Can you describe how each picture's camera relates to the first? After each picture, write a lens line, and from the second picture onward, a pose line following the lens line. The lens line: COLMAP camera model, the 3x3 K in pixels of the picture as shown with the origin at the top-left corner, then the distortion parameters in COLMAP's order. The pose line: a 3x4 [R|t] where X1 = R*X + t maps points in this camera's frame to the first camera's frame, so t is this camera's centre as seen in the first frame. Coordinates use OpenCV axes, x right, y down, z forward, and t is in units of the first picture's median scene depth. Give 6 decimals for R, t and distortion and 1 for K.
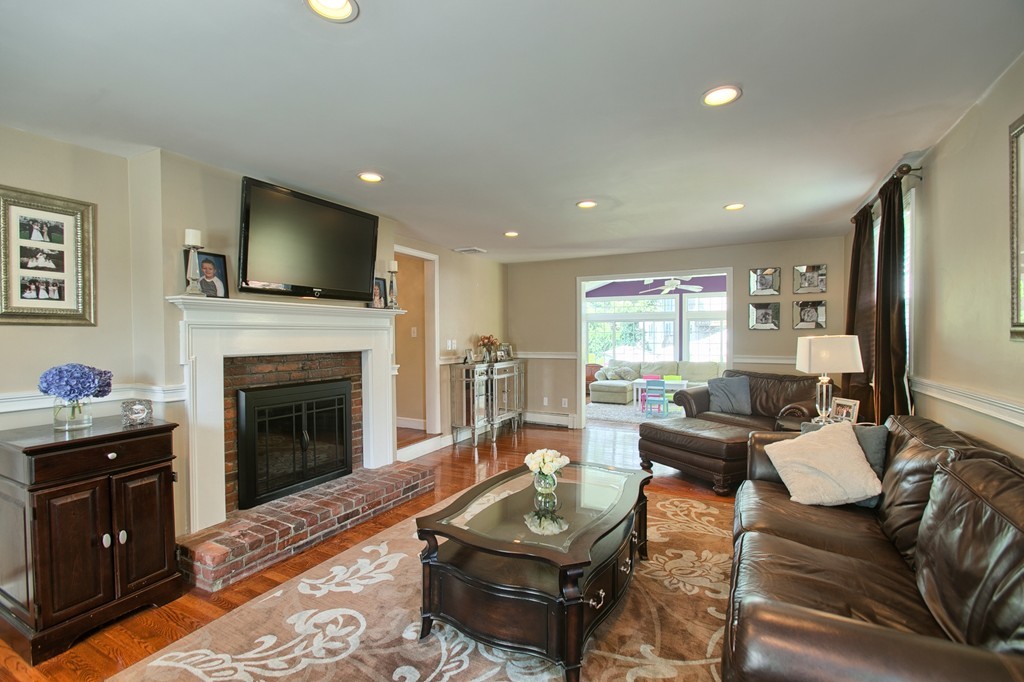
lens RADIAL K [[459.4, 0, 509.5], [0, 459.4, 343.6], [0, 0, 1]] dist [-0.003200, -0.000027]
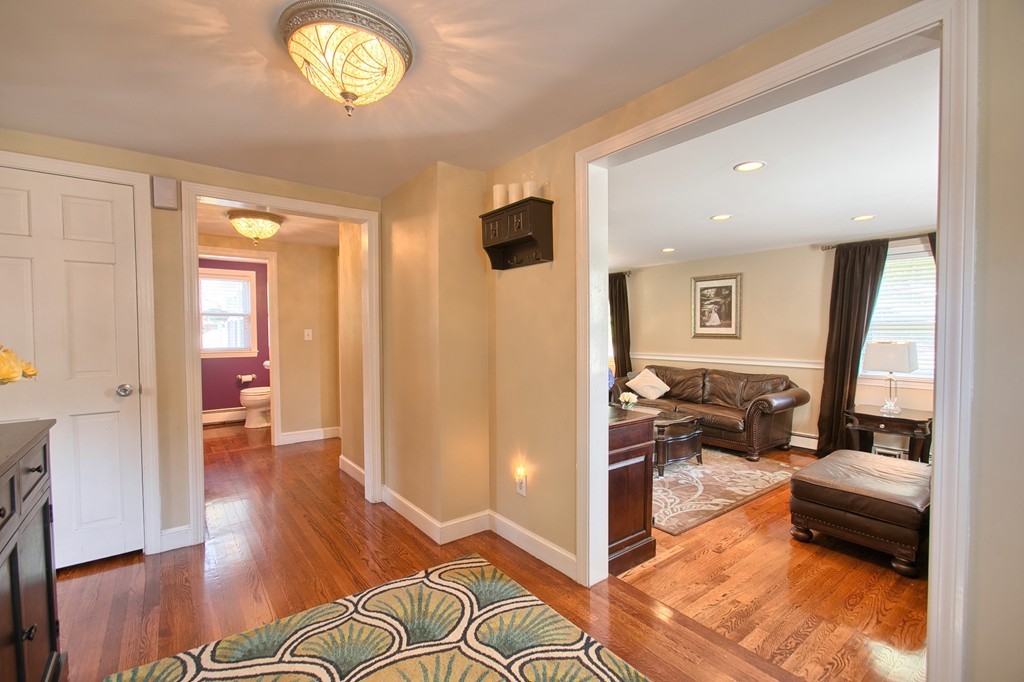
lens RADIAL K [[459.4, 0, 509.5], [0, 459.4, 343.6], [0, 0, 1]] dist [-0.003200, -0.000027]
pose [[0.411501, -0.022006, 0.911144, -1.071045], [0.017153, 0.999718, 0.016399, -0.020134], [-0.911248, 0.008881, 0.411762, 0.324165]]
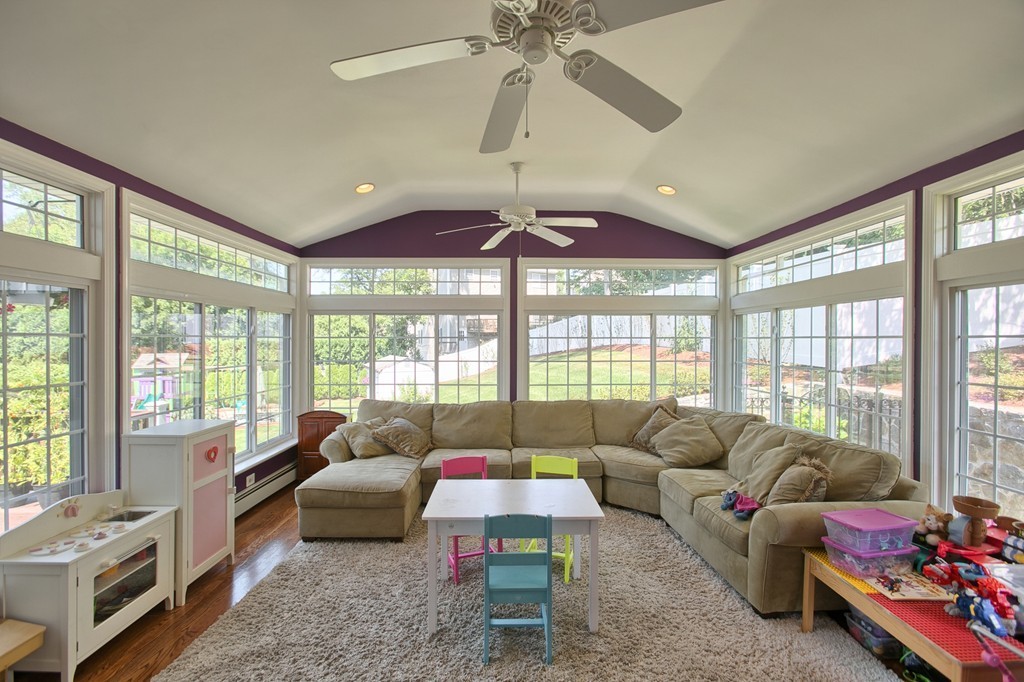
lens RADIAL K [[459.4, 0, 509.5], [0, 459.4, 343.6], [0, 0, 1]] dist [-0.003200, -0.000027]
pose [[0.880893, 0.000374, 0.473315, 0.321331], [0.006786, 0.999887, -0.013420, -0.029857], [-0.473266, 0.015034, 0.880791, 1.309061]]
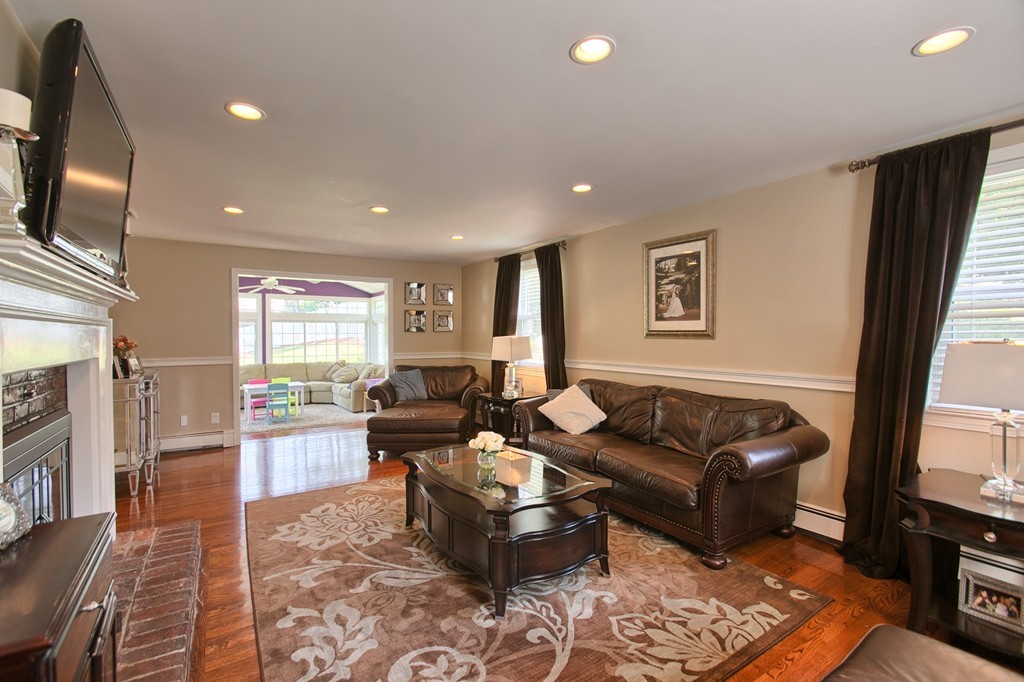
lens RADIAL K [[451.6, 0, 514.4], [0, 451.6, 342.9], [0, 0, 1]] dist [-0.000710, 0.000154]
pose [[0.474409, -0.010410, 0.880243, -0.475895], [0.015262, 0.999877, 0.003600, -0.001372], [-0.880172, 0.011726, 0.474510, 0.199632]]
